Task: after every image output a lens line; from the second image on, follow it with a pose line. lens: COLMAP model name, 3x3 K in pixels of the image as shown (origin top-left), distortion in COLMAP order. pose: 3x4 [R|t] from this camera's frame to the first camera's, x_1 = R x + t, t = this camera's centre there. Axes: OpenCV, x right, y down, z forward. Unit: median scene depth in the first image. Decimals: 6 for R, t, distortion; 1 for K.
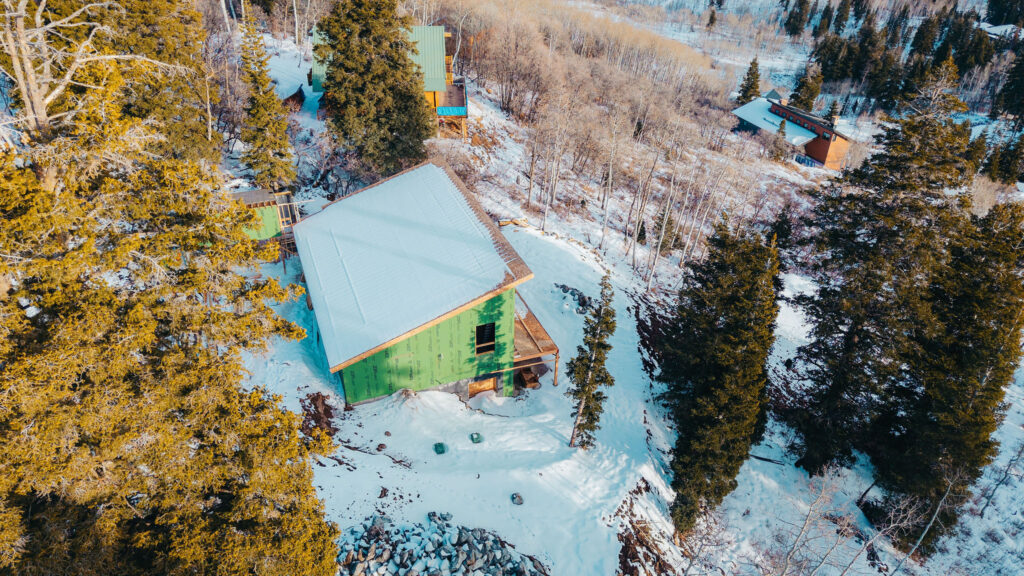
lens RADIAL K [[686.3, 0, 512.0], [0, 686.3, 288.0], [0, 0, 1]] dist [0.021096, -0.016614]
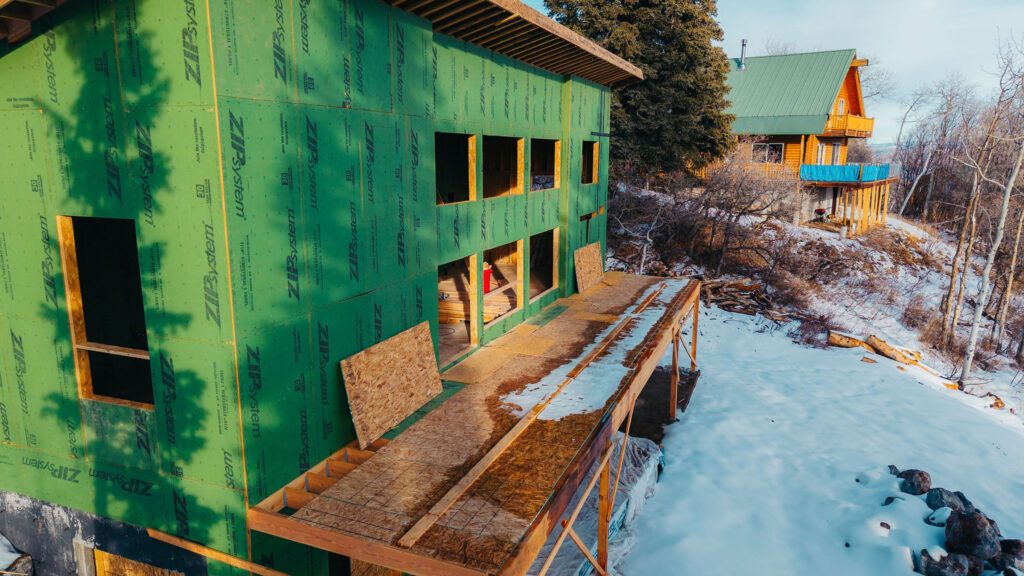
lens RADIAL K [[686.0, 0, 512.0], [0, 686.0, 288.0], [0, 0, 1]] dist [0.008972, -0.003554]
pose [[0.730348, 0.123021, -0.671906, 0.171510], [-0.373318, 0.895636, -0.241806, 0.071483], [0.572036, 0.427437, 0.700052, 0.908989]]
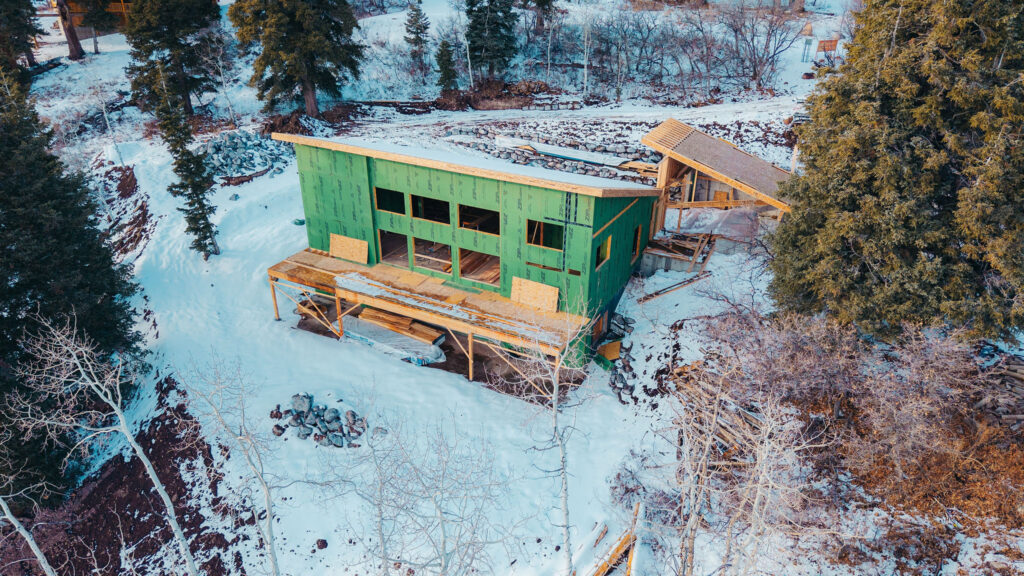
lens RADIAL K [[681.8, 0, 512.0], [0, 681.8, 288.0], [0, 0, 1]] dist [0.068407, -0.094581]
pose [[-0.759725, 0.275224, -0.589127, 0.351160], [-0.377080, 0.551635, 0.743983, -0.645498], [0.529745, 0.787370, -0.315309, 1.497463]]
